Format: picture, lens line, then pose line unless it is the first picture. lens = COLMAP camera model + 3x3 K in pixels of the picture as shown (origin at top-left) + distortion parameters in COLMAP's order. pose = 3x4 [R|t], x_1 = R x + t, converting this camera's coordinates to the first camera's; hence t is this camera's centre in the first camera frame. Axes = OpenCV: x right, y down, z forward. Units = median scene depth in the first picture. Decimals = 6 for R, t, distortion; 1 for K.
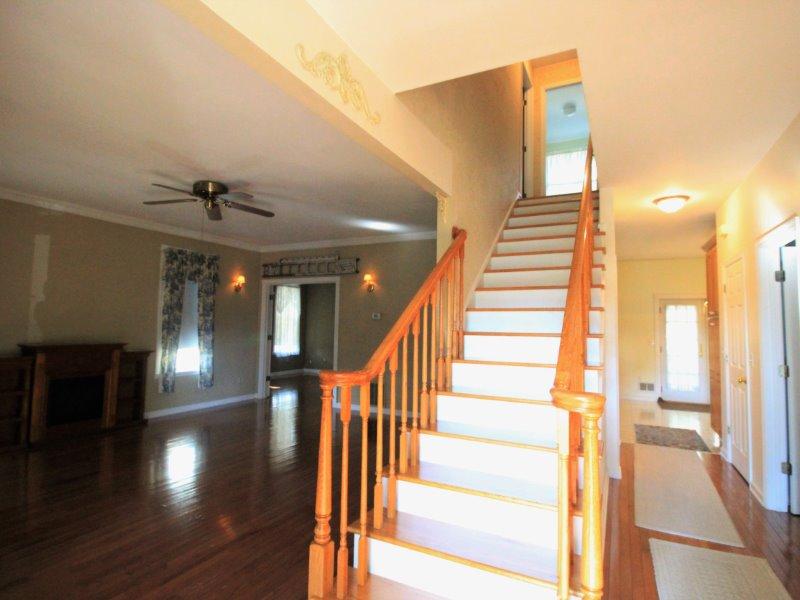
lens RADIAL K [[430.5, 0, 400.3], [0, 430.5, 292.8], [0, 0, 1]] dist [0.003762, -0.013129]
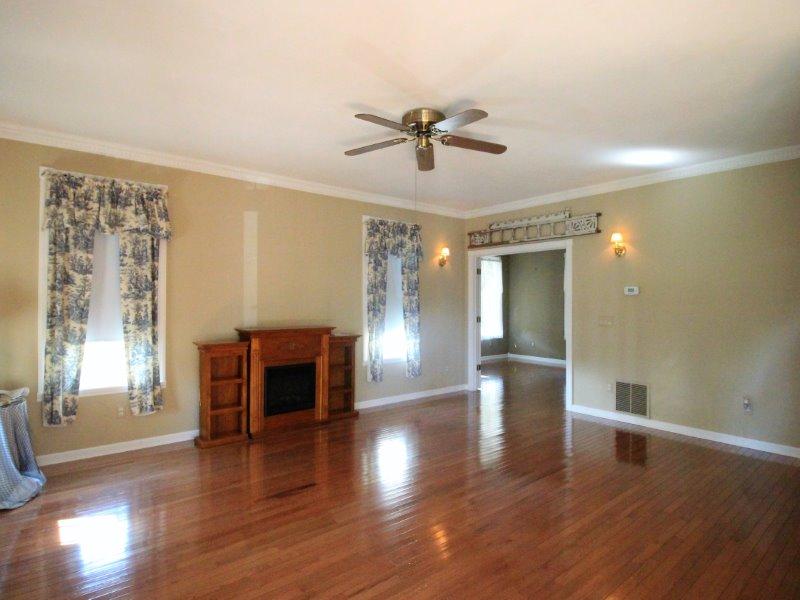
lens RADIAL K [[430.5, 0, 400.3], [0, 430.5, 292.8], [0, 0, 1]] dist [0.003762, -0.013129]
pose [[0.917962, -0.022736, -0.396017, -0.132875], [0.042496, 0.998247, 0.041196, 0.012782], [0.394386, -0.054645, 0.917319, 0.203961]]
